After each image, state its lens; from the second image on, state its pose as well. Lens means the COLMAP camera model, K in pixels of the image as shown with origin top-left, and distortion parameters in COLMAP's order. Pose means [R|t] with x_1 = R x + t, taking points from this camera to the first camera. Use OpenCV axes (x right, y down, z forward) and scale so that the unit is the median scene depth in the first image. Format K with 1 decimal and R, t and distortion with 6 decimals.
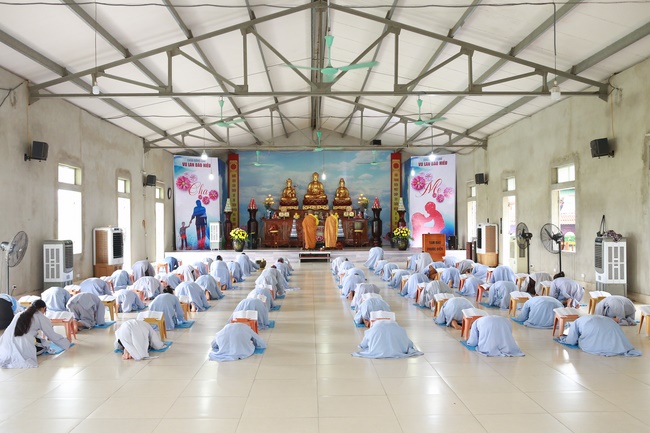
lens RADIAL K [[669.3, 0, 325.0], [0, 669.3, 216.5], [0, 0, 1]] dist [0.076229, 0.002854]
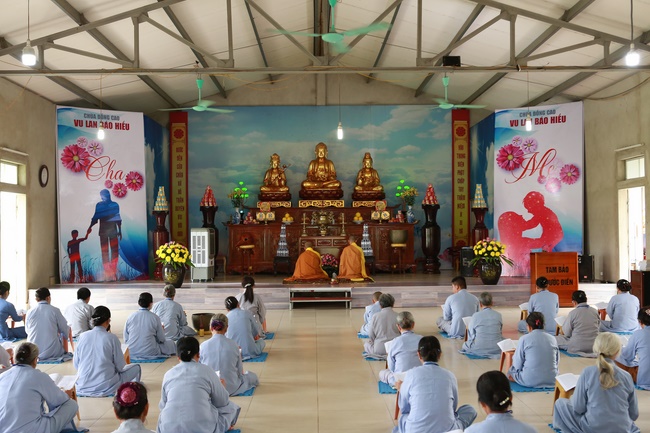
lens RADIAL K [[804.8, 0, 325.0], [0, 804.8, 216.5], [0, 0, 1]] dist [0.155745, -0.000874]
pose [[0.999975, -0.003152, -0.006330, -0.006861], [0.003097, 0.999957, -0.008790, 0.003277], [0.006358, 0.008771, 0.999941, 0.320871]]
